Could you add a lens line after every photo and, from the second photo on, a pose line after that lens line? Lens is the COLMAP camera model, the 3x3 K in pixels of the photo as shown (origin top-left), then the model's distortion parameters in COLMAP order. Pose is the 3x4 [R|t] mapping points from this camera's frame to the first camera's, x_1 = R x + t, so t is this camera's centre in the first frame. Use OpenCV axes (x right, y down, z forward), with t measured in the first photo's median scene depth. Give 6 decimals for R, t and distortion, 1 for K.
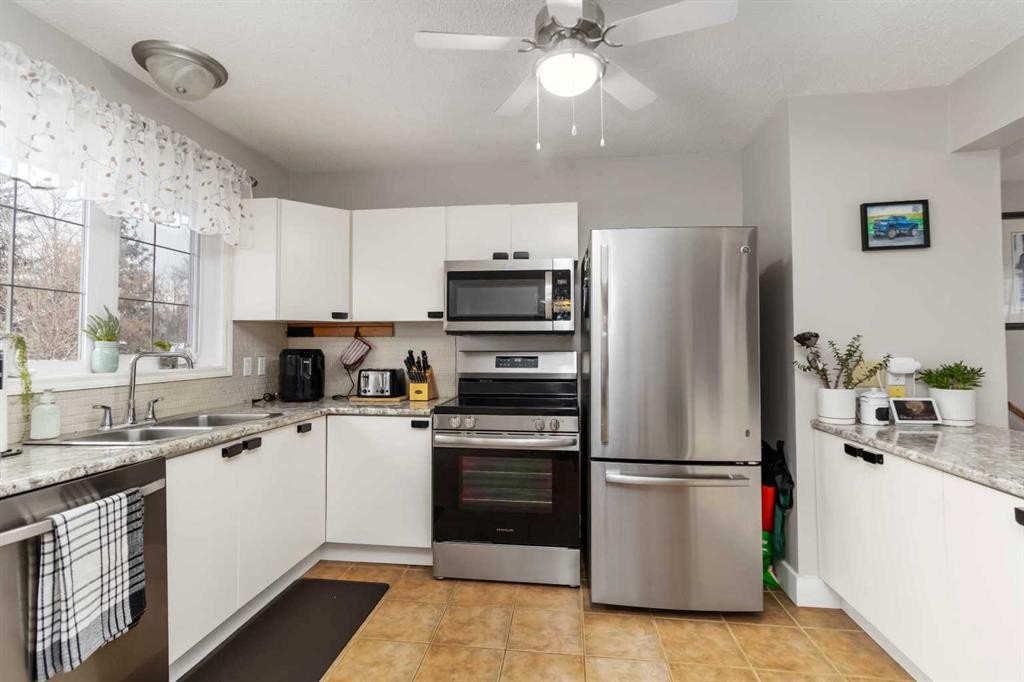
lens RADIAL K [[485.5, 0, 510.9], [0, 485.5, 332.9], [0, 0, 1]] dist [-0.000143, 0.001608]
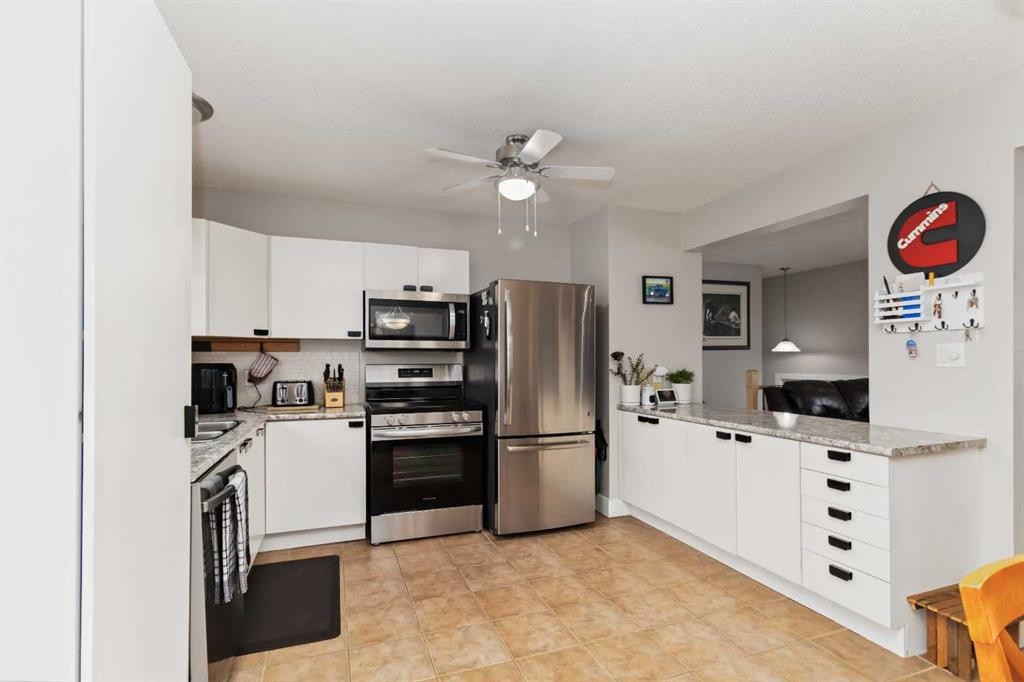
lens RADIAL K [[485.5, 0, 521.2], [0, 485.5, 359.9], [0, 0, 1]] dist [-0.000143, 0.001608]
pose [[0.885306, -0.000676, 0.465008, -0.439742], [-0.012346, 0.999612, 0.024958, -0.010594], [-0.464844, -0.027836, 0.884955, -0.305913]]
